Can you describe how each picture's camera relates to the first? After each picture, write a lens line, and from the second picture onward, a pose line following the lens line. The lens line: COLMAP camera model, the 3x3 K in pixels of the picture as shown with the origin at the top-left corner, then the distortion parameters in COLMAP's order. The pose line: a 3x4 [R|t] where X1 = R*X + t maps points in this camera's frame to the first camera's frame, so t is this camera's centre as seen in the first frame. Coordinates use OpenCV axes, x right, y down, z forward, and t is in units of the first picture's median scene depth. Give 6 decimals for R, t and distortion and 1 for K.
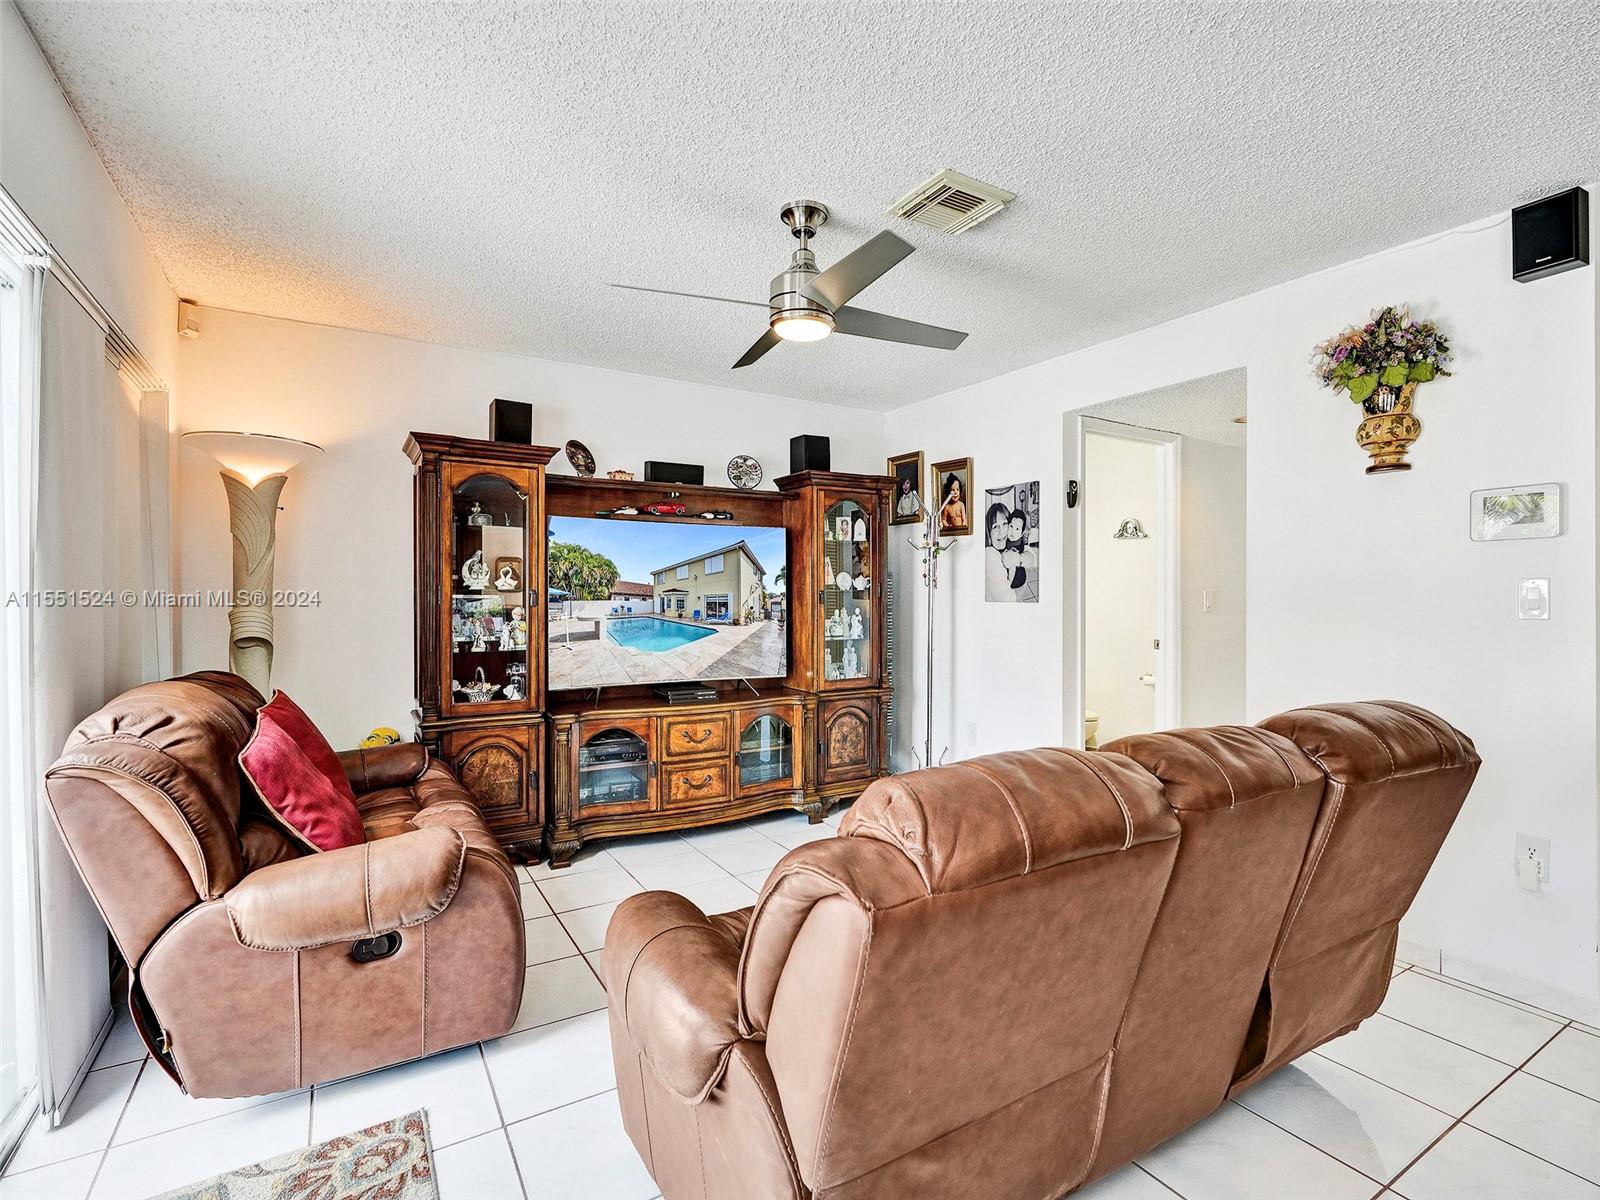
lens RADIAL K [[759.2, 0, 804.8], [0, 759.2, 606.8], [0, 0, 1]] dist [0.000549, 0.000064]
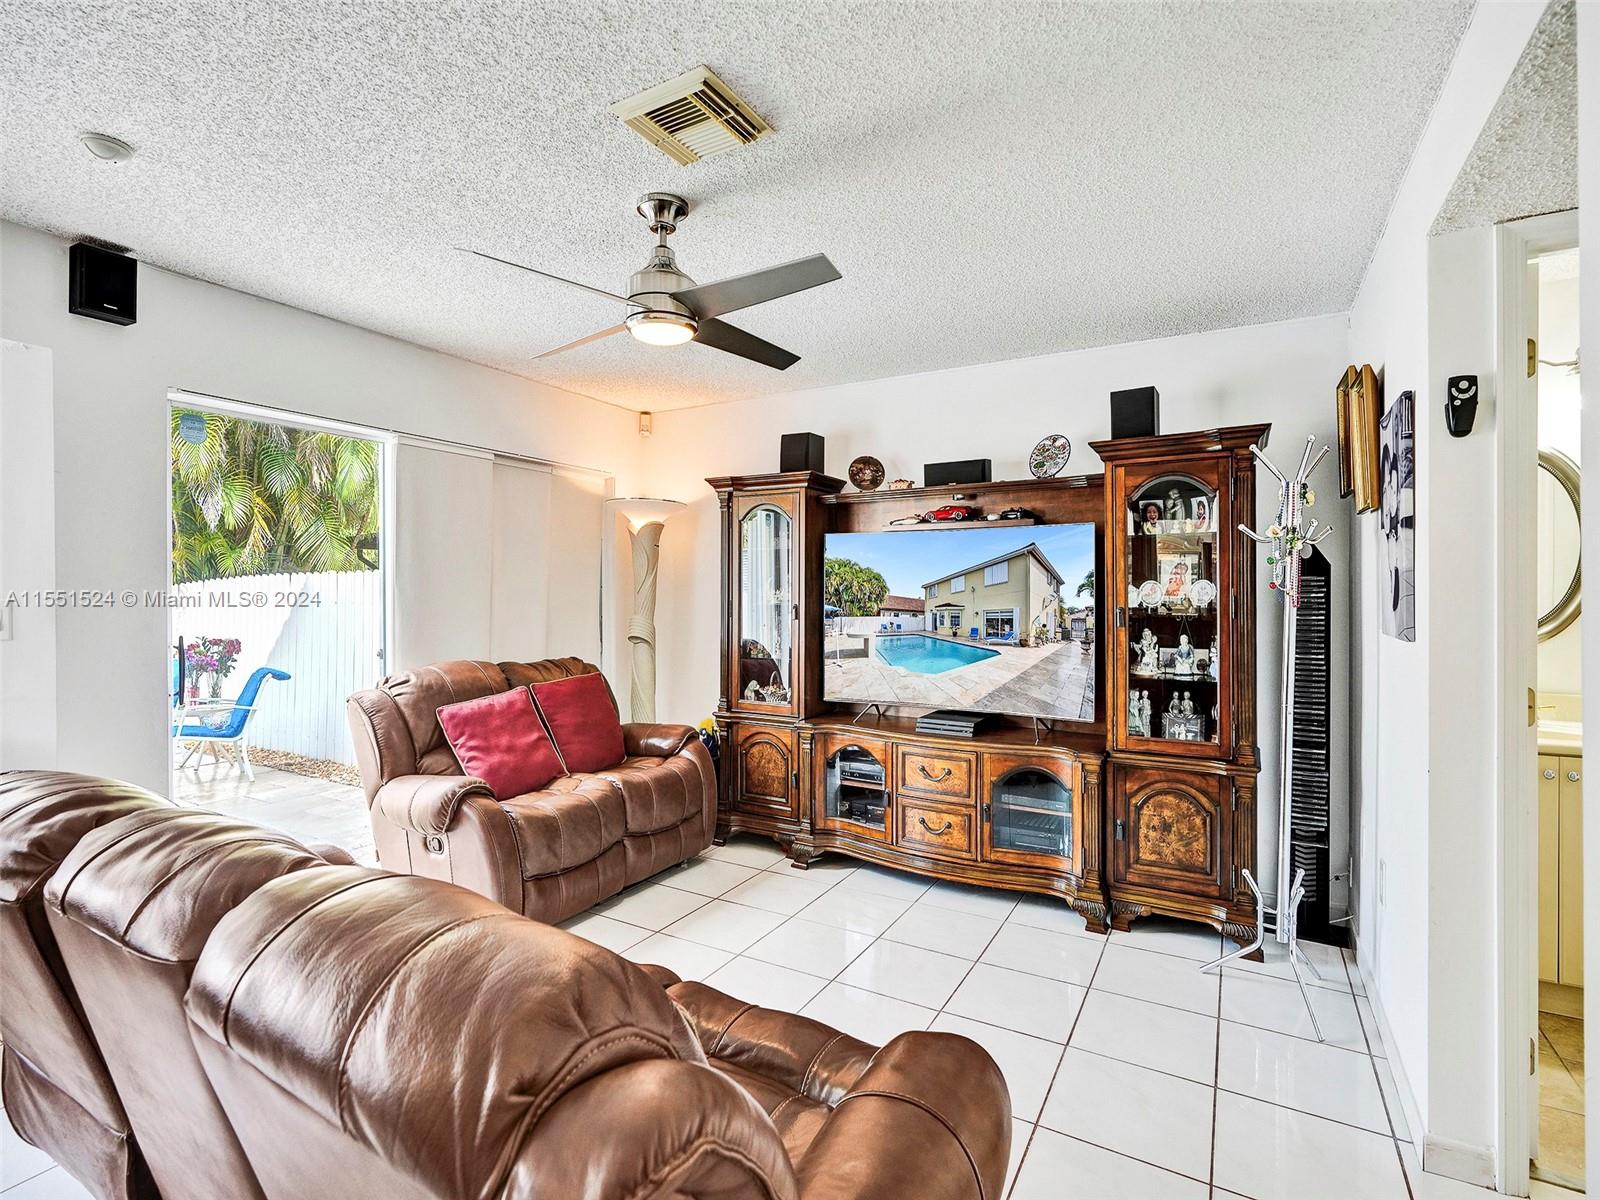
lens RADIAL K [[777.7, 0, 798.4], [0, 777.7, 596.7], [0, 0, 1]] dist [-0.001328, 0.000078]
pose [[0.482466, 0.002558, -0.875911, 0.575153], [-0.014276, 0.999886, -0.004943, -0.026710], [0.875798, 0.014890, 0.482447, 0.434221]]
